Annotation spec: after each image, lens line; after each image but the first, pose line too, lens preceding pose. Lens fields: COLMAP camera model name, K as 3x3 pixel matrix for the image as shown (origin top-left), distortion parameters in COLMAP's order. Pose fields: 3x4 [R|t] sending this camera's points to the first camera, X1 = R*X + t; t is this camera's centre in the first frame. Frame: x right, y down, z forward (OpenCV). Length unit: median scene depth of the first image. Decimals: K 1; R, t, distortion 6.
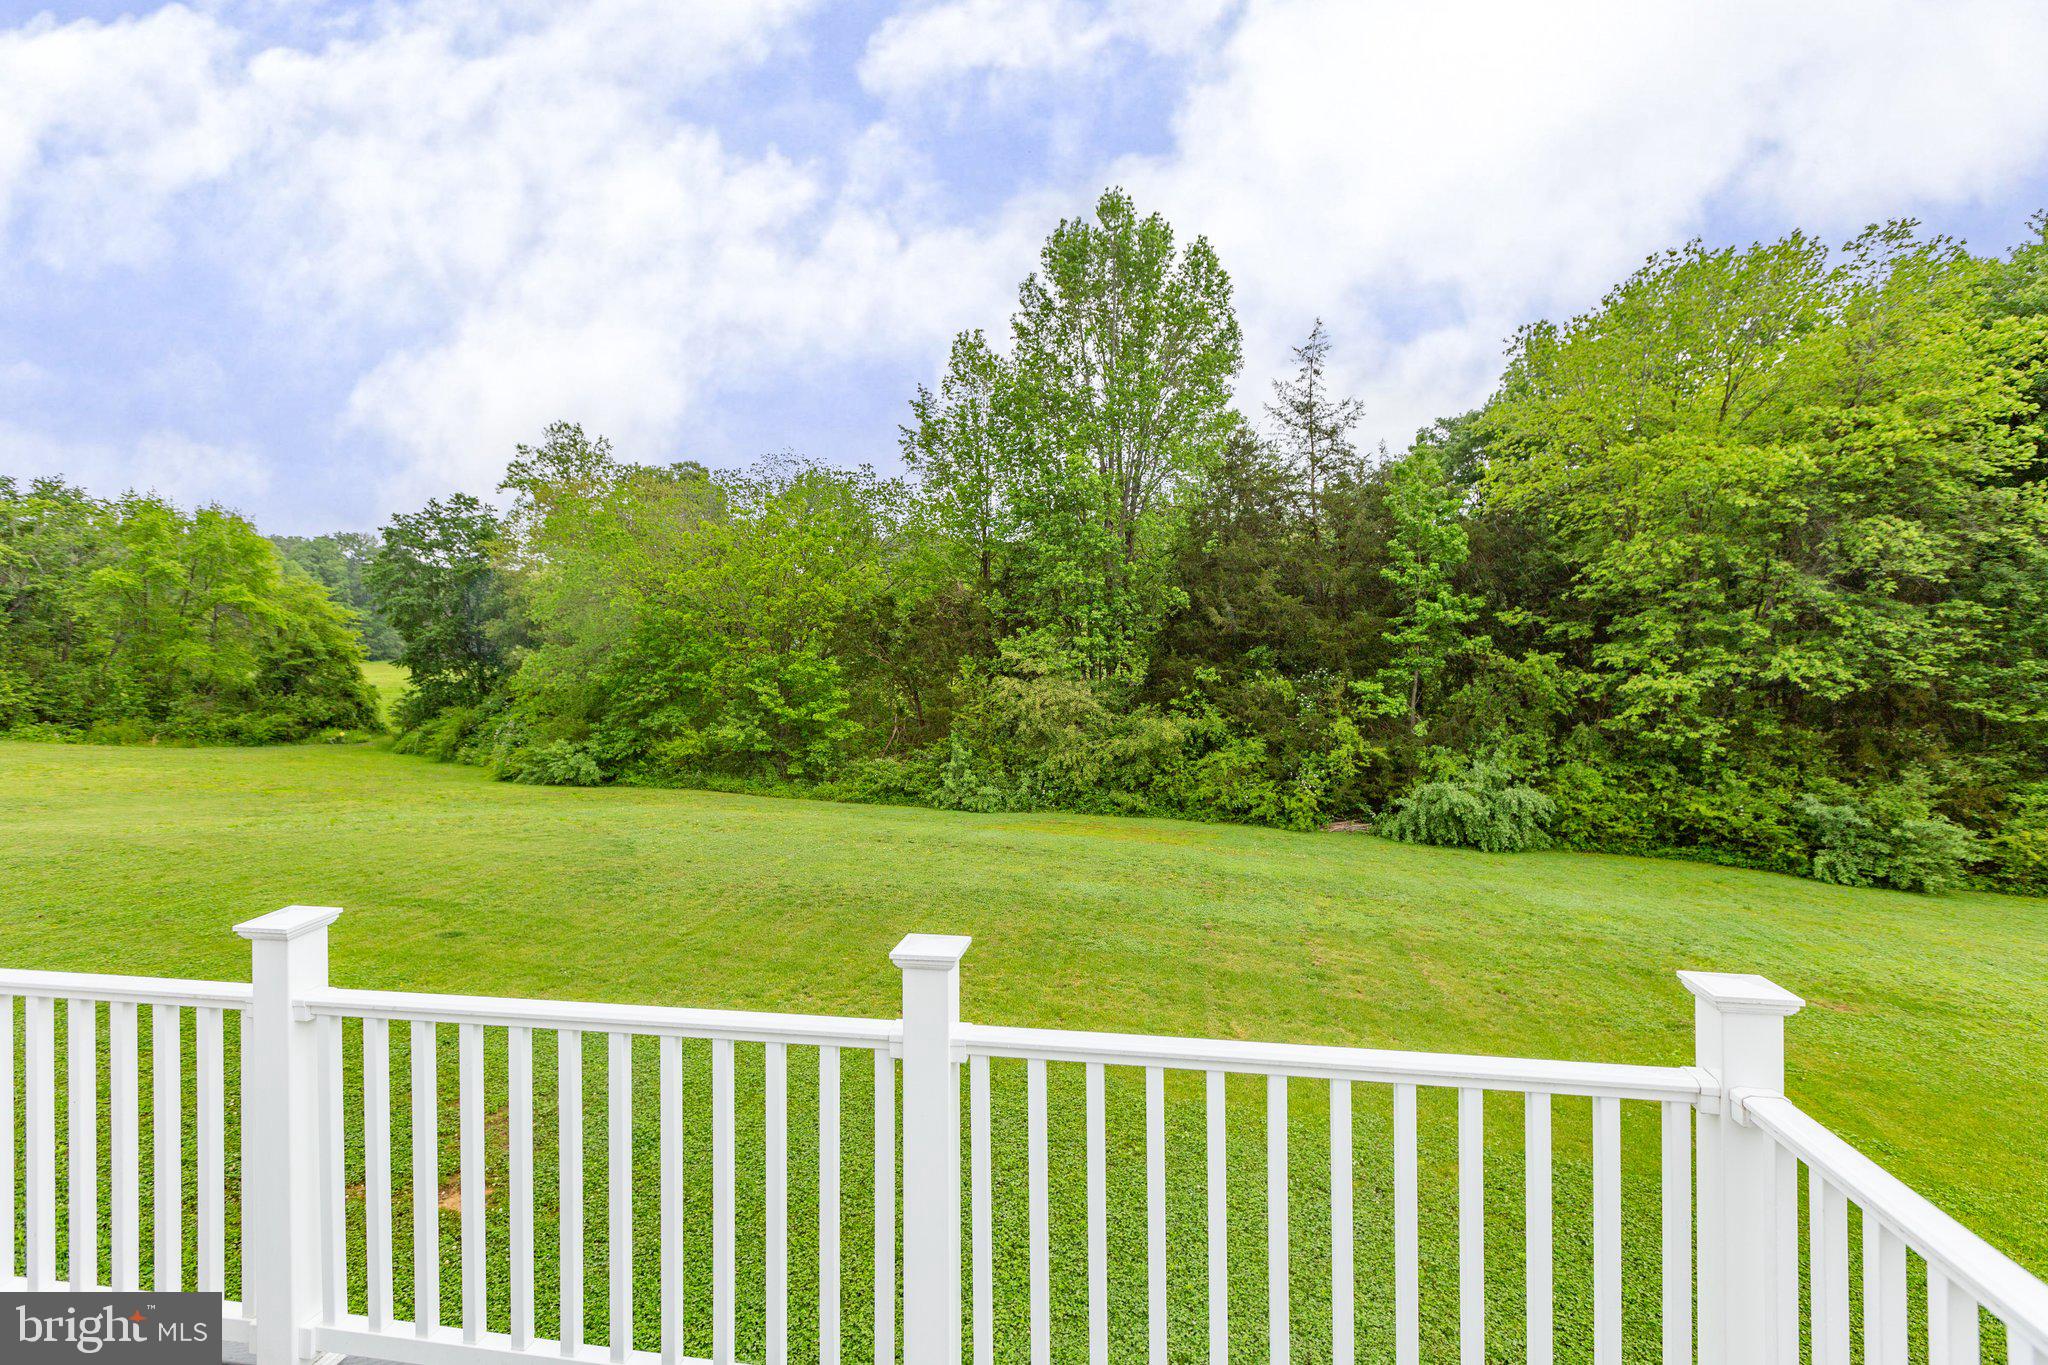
lens RADIAL K [[955.2, 0, 988.1], [0, 955.2, 671.3], [0, 0, 1]] dist [0.009876, -0.001400]
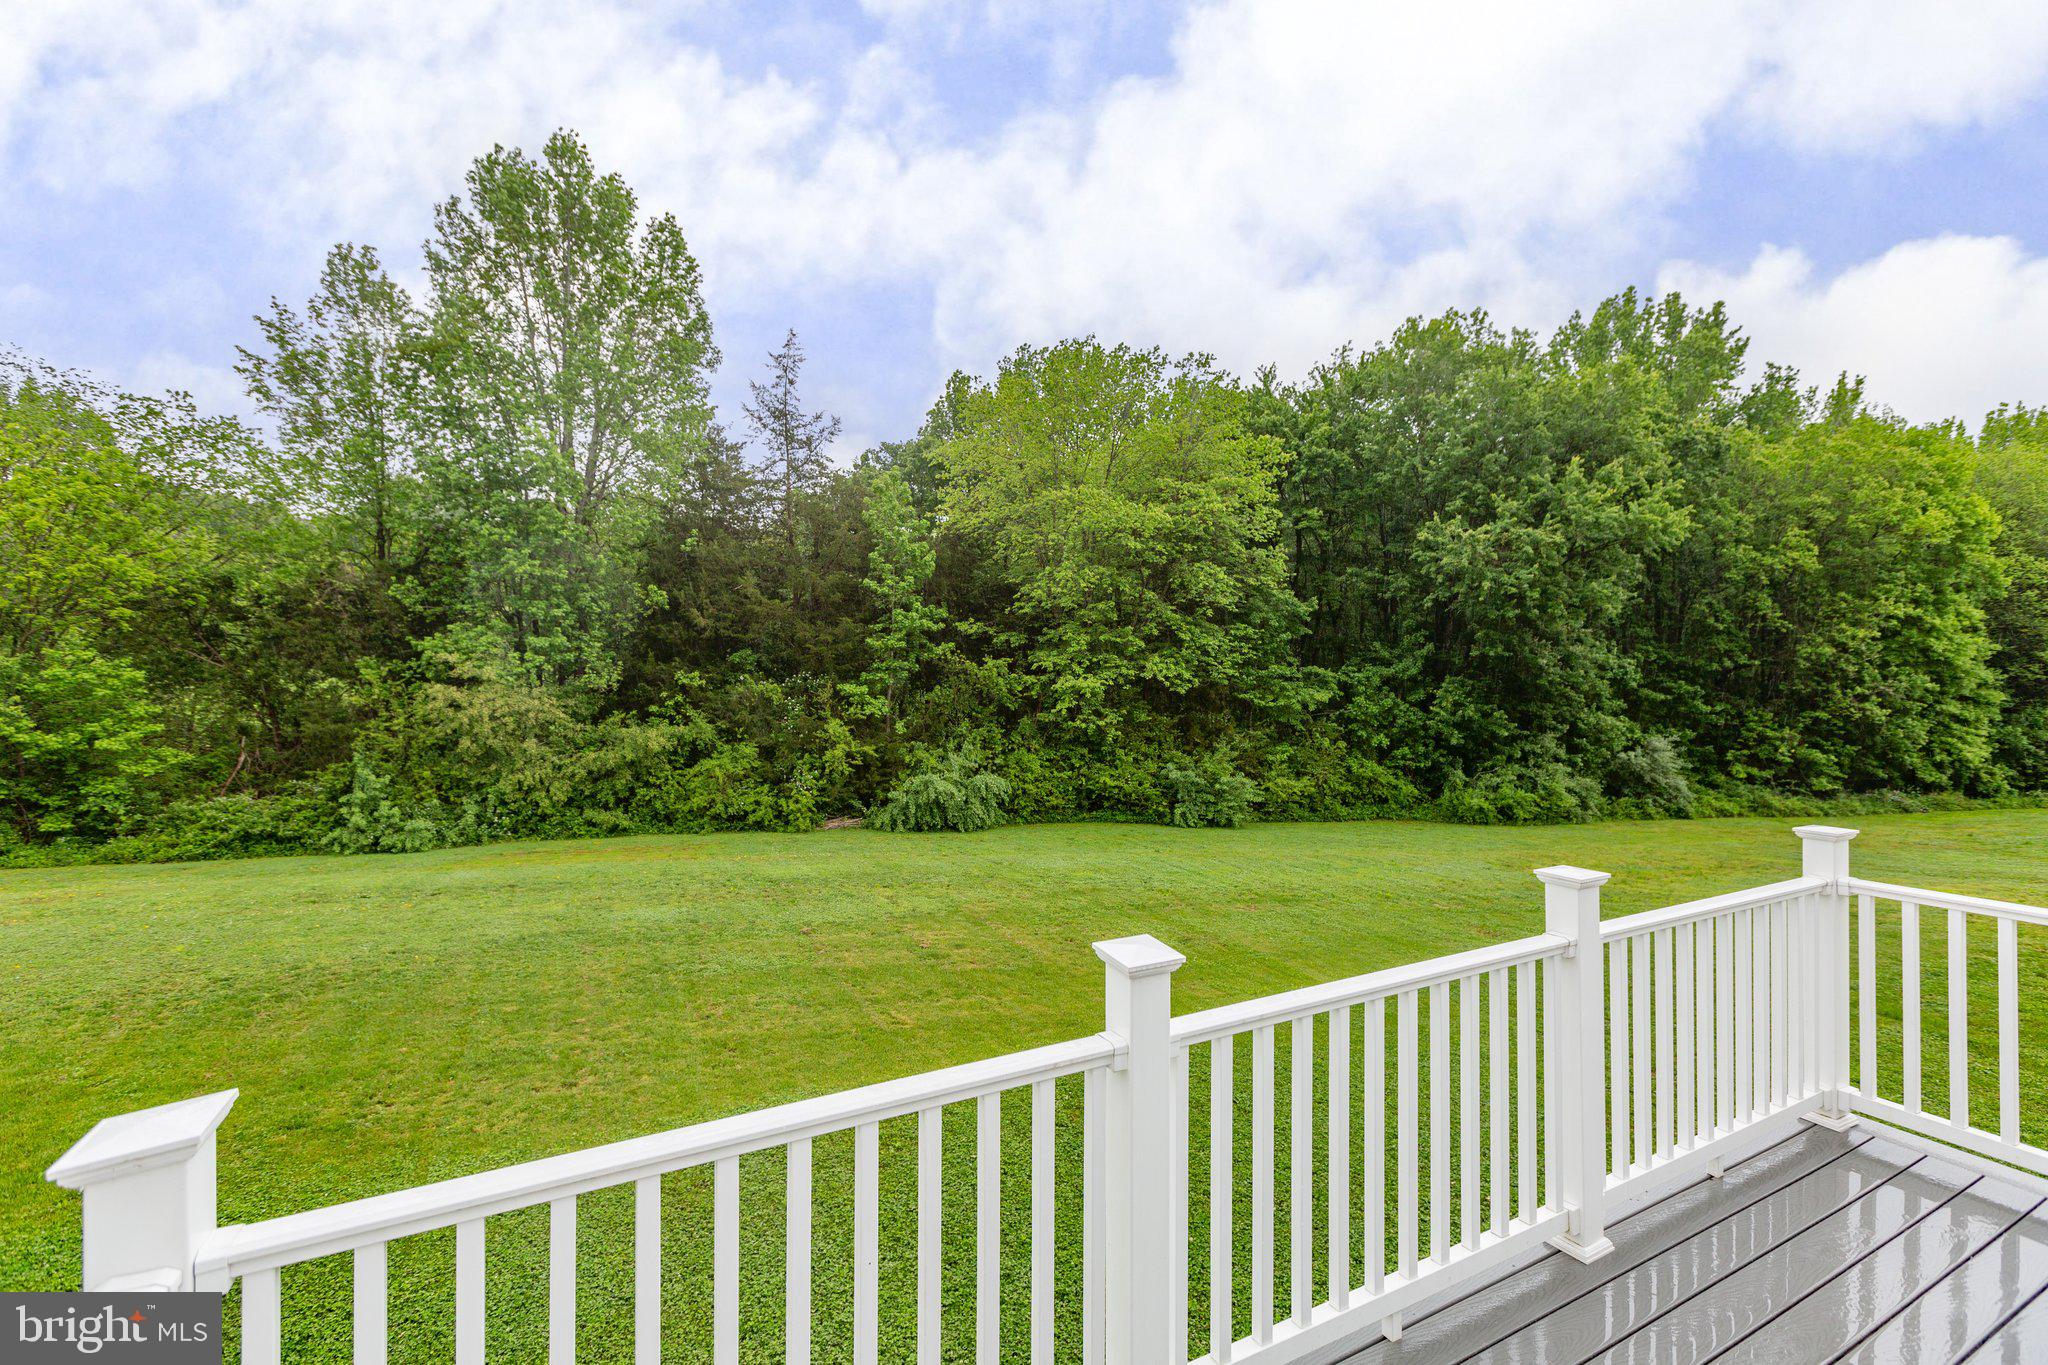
lens RADIAL K [[955.2, 0, 1060.8], [0, 955.2, 678.0], [0, 0, 1]] dist [0.009876, -0.001400]
pose [[0.784408, -0.005945, 0.620217, -0.076050], [0.005801, 0.999981, 0.002248, 0.002489], [-0.620218, 0.001835, 0.784427, 0.027806]]
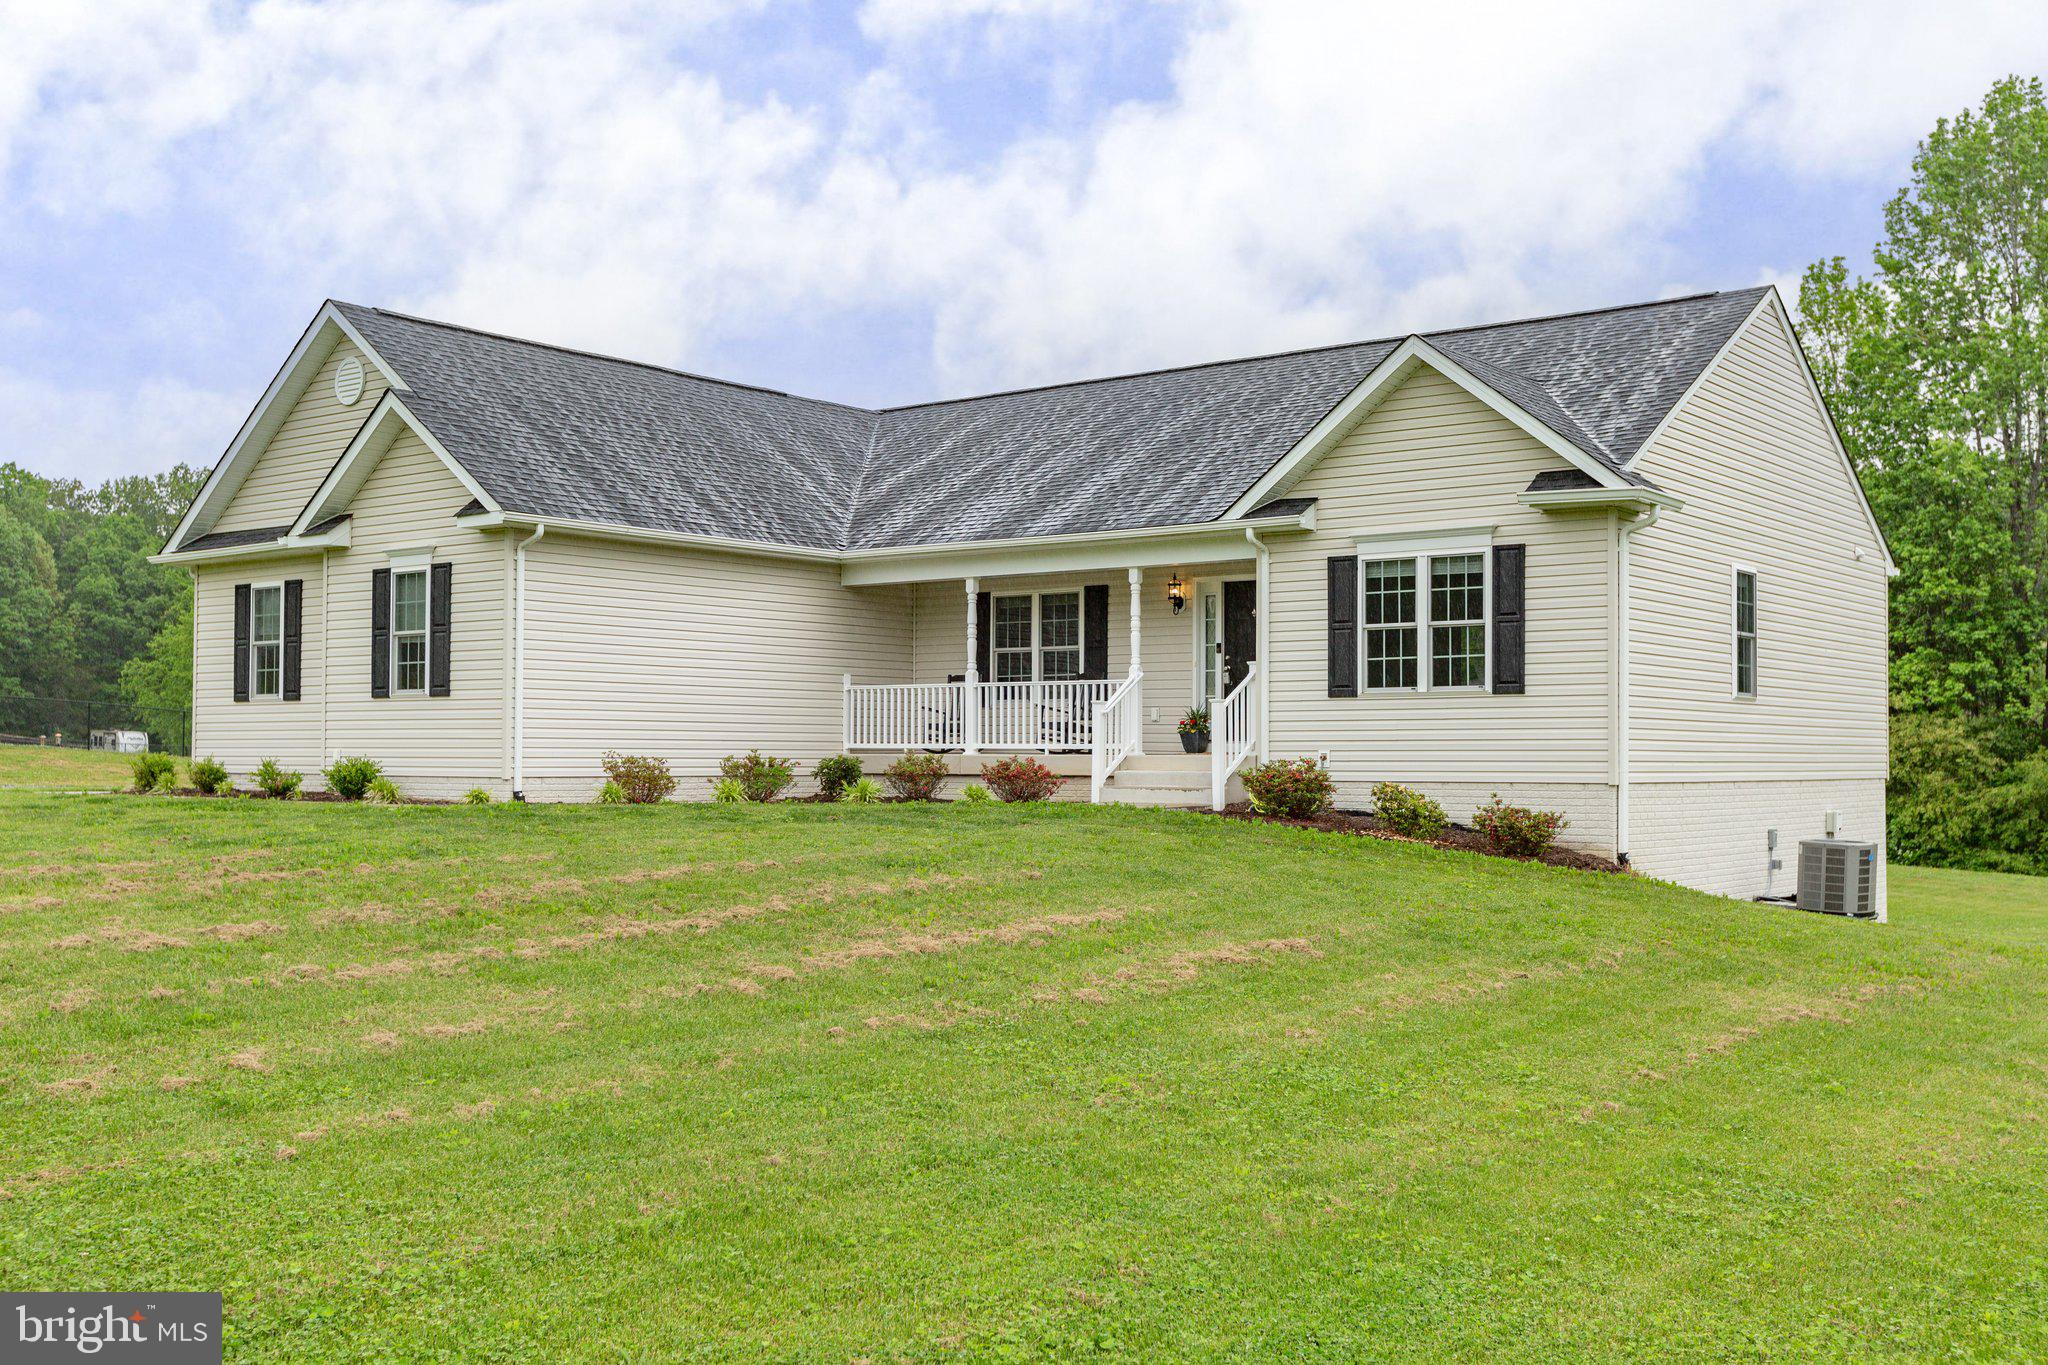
lens RADIAL K [[2031.9, 0, 992.1], [0, 2031.9, 608.7], [0, 0, 1]] dist [-0.036992, 0.000000]
pose [[0.873017, -0.031999, -0.486639, 0.230980], [-0.007302, 0.996876, -0.078648, 0.061447], [0.487635, 0.072214, 0.870056, -0.913569]]
